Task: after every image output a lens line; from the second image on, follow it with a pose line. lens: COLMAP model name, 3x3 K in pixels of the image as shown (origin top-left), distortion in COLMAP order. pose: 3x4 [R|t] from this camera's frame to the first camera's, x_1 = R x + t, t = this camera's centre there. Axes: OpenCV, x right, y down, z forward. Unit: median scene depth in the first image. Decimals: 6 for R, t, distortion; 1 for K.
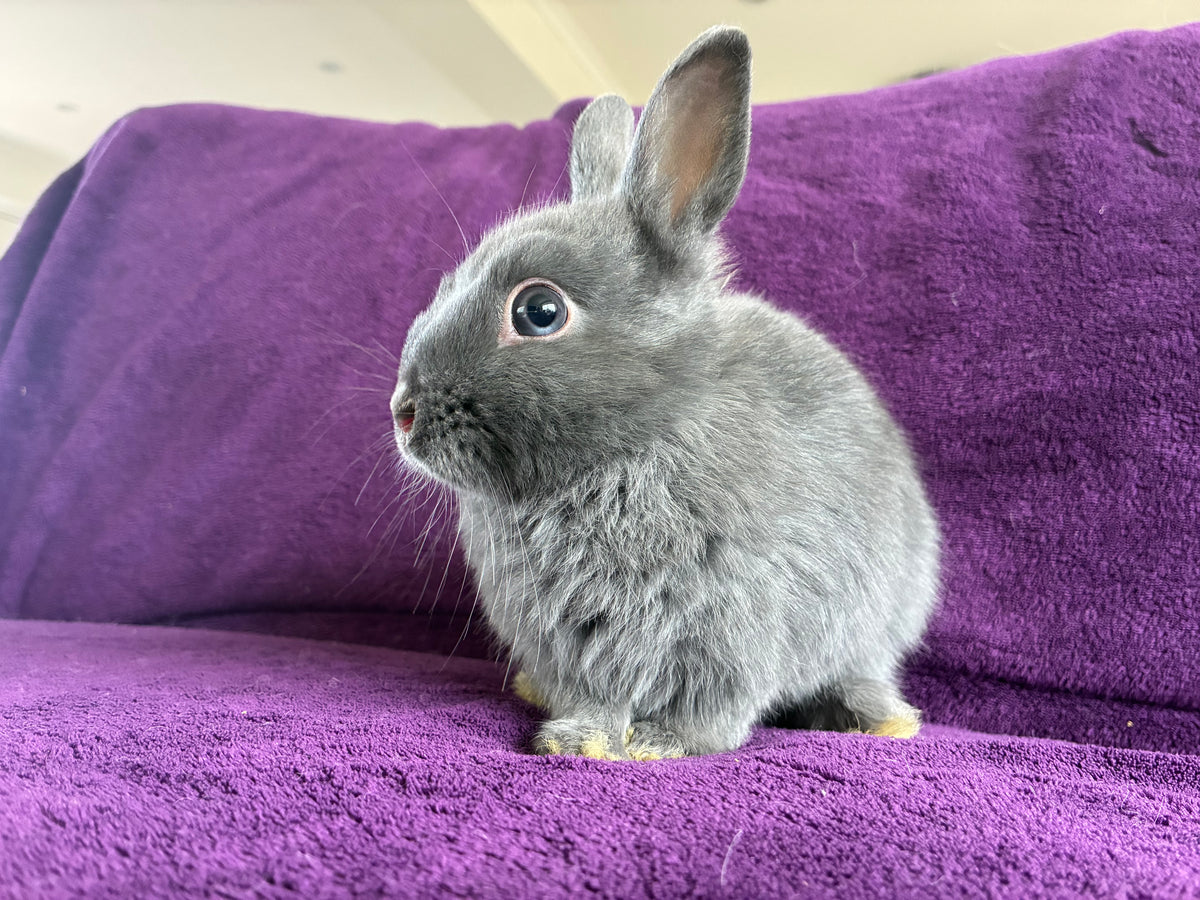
lens RADIAL K [[923.5, 0, 598.7], [0, 923.5, 450.3], [0, 0, 1]] dist [0.021051, -0.039231]
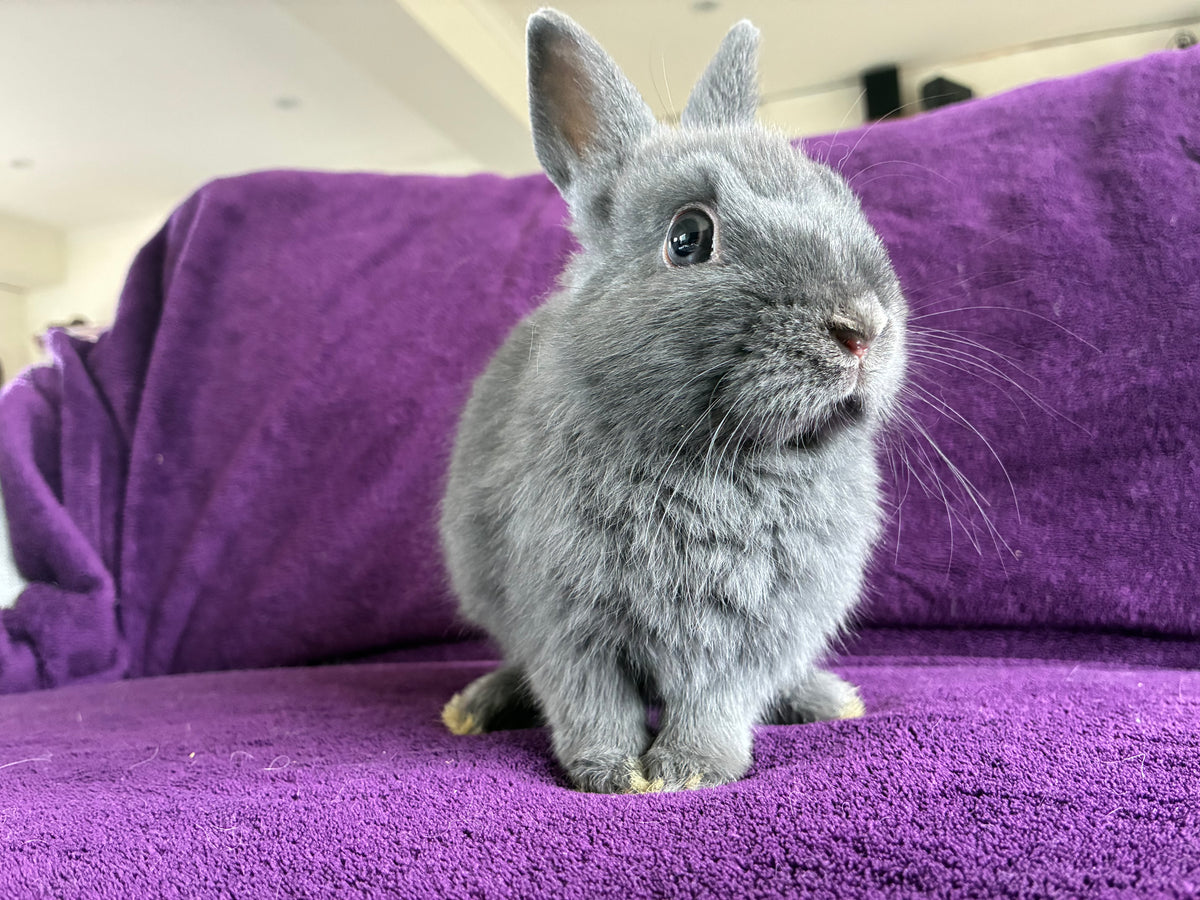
lens RADIAL K [[923.5, 0, 598.4], [0, 923.5, 453.2], [0, 0, 1]] dist [0.021051, -0.039231]
pose [[0.995515, -0.088027, 0.034657, -0.200385], [0.088194, 0.996098, -0.003318, -0.029466], [-0.034229, 0.006360, 0.999394, -0.099801]]
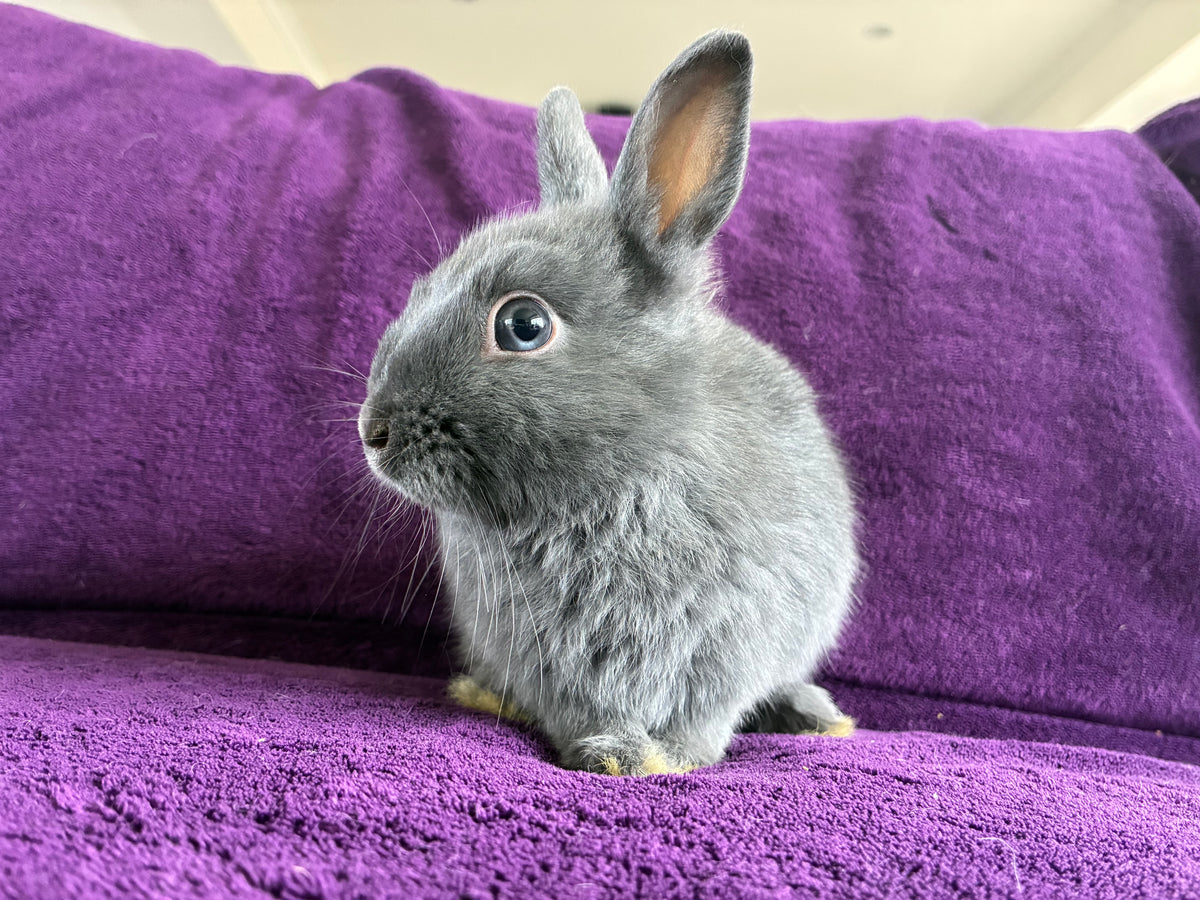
lens RADIAL K [[923.5, 0, 594.8], [0, 923.5, 448.6], [0, 0, 1]] dist [0.021051, -0.039231]
pose [[0.928539, 0.073209, 0.363944, -0.209253], [-0.074861, 0.997148, -0.009588, 0.002026], [-0.363608, -0.018342, 0.931371, 0.055257]]
